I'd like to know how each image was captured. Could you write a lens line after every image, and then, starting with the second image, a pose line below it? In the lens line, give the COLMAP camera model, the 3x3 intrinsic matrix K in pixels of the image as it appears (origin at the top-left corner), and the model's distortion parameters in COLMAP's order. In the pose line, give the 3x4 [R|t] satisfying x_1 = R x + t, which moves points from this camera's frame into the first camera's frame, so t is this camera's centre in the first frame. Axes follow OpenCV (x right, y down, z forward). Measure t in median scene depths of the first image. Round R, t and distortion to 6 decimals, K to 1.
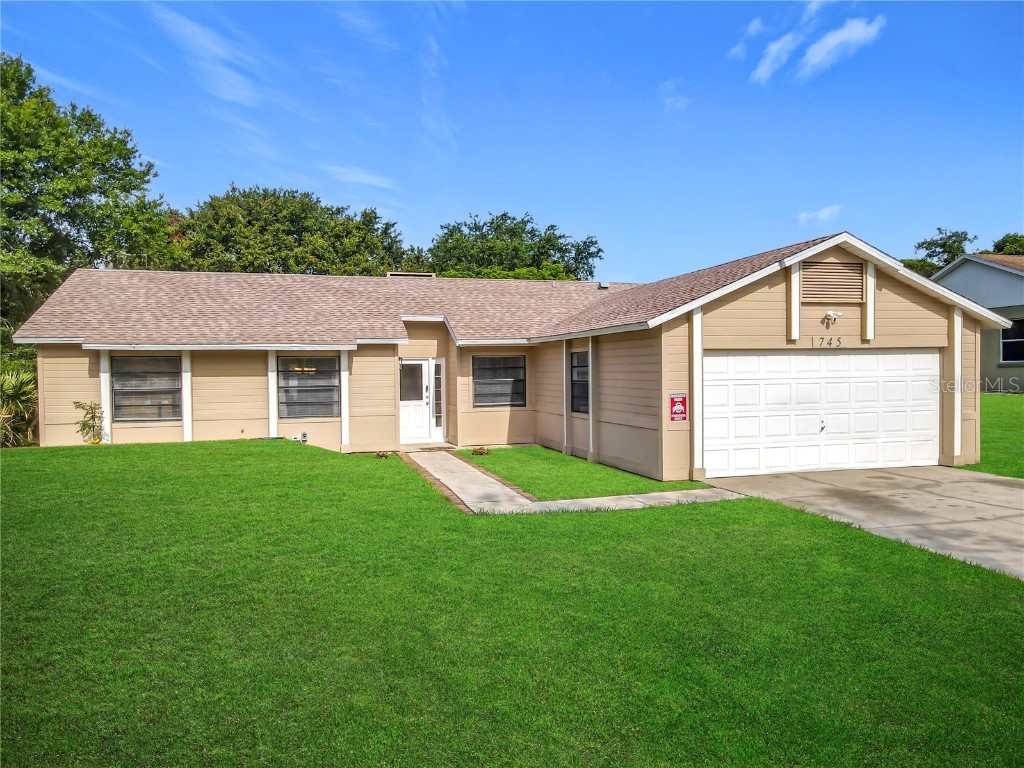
lens RADIAL K [[720.0, 0, 512.0], [0, 720.0, 384.0], [0, 0, 1]] dist [0.004109, 0.000784]
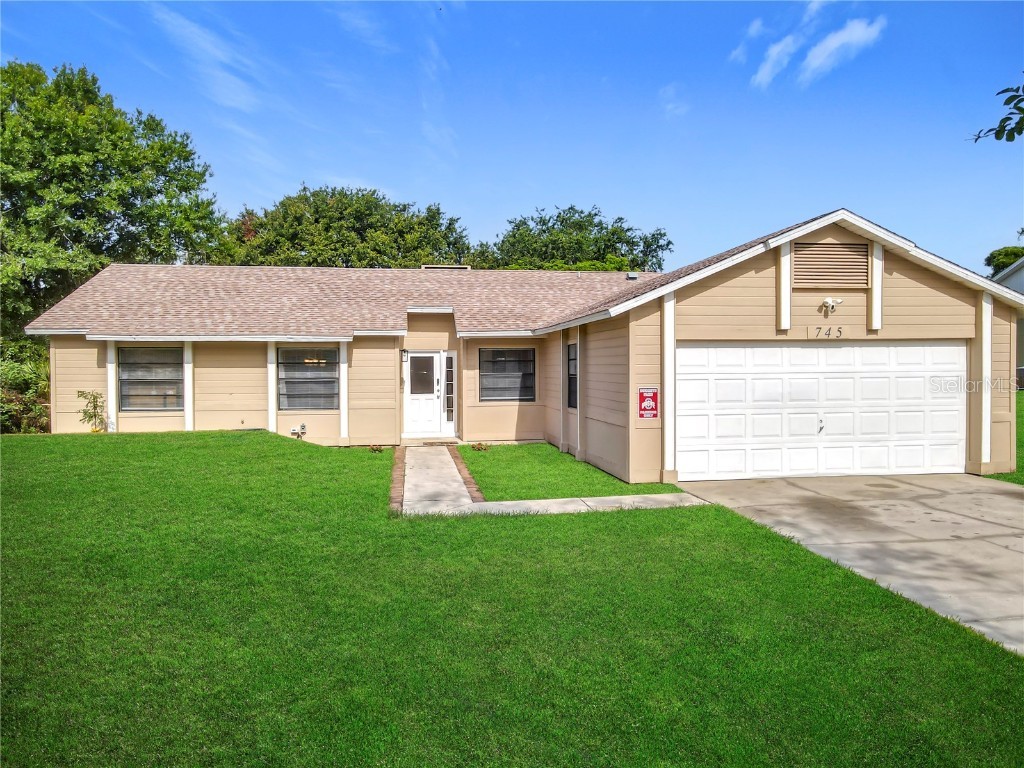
lens RADIAL K [[718.7, 0, 512.0], [0, 718.7, 372.8], [0, 0, 1]] dist [-0.001828, 0.002681]
pose [[0.992344, 0.007244, -0.123295, 0.123769], [-0.008430, 0.999923, -0.009100, 0.002608], [0.123220, 0.010070, 0.992328, 0.051375]]
